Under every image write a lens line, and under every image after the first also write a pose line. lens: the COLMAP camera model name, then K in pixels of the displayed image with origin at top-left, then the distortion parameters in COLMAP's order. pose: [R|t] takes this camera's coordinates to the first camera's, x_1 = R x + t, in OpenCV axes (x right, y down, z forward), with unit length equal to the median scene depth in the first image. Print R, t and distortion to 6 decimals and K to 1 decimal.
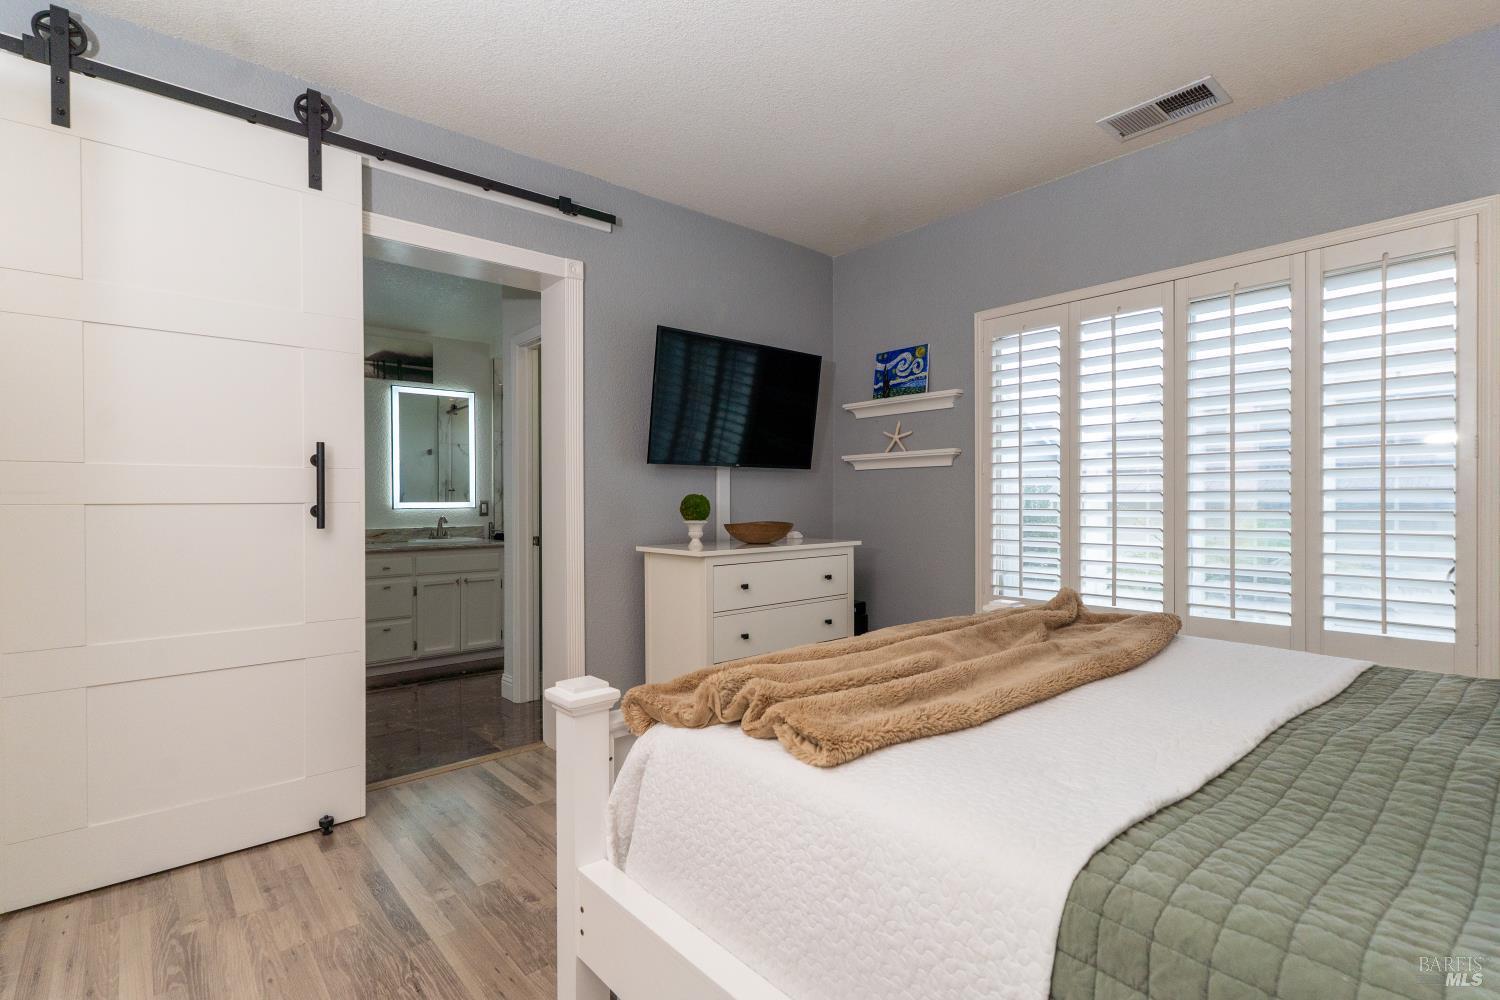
lens RADIAL K [[714.3, 0, 752.1], [0, 714.3, 503.5], [0, 0, 1]] dist [-0.002315, -0.000028]
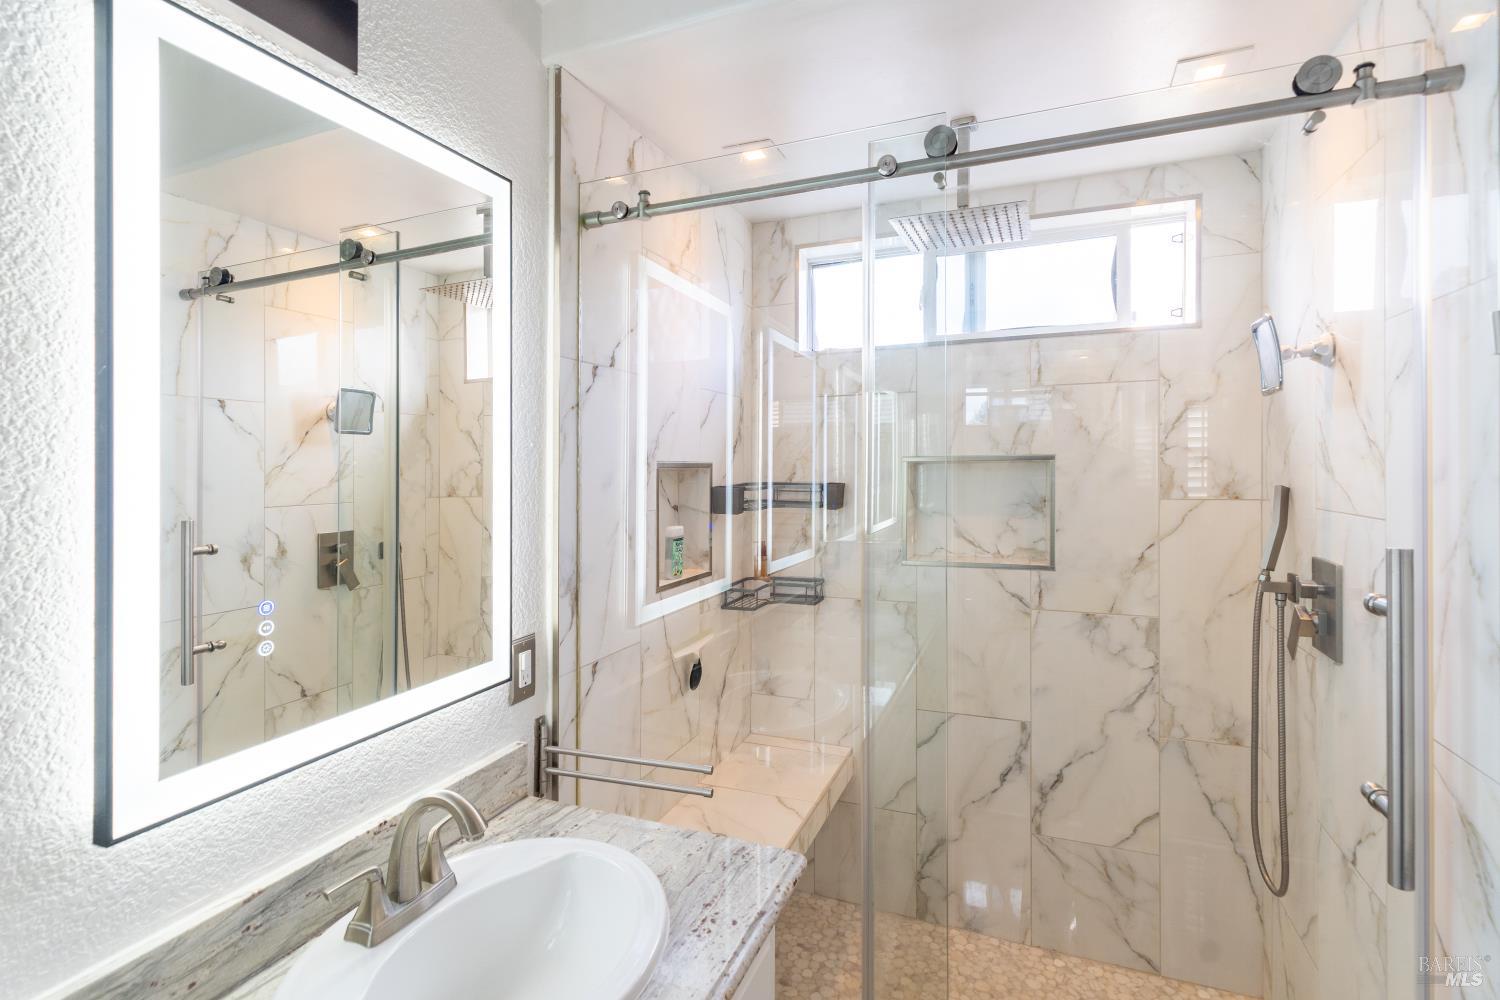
lens RADIAL K [[714.3, 0, 749.5], [0, 714.3, 494.2], [0, 0, 1]] dist [-0.002315, -0.000028]
pose [[0.884865, 0.003332, 0.465835, -0.421561], [-0.002018, 0.999992, -0.003321, -0.052868], [-0.465843, 0.001999, 0.884865, 0.745650]]
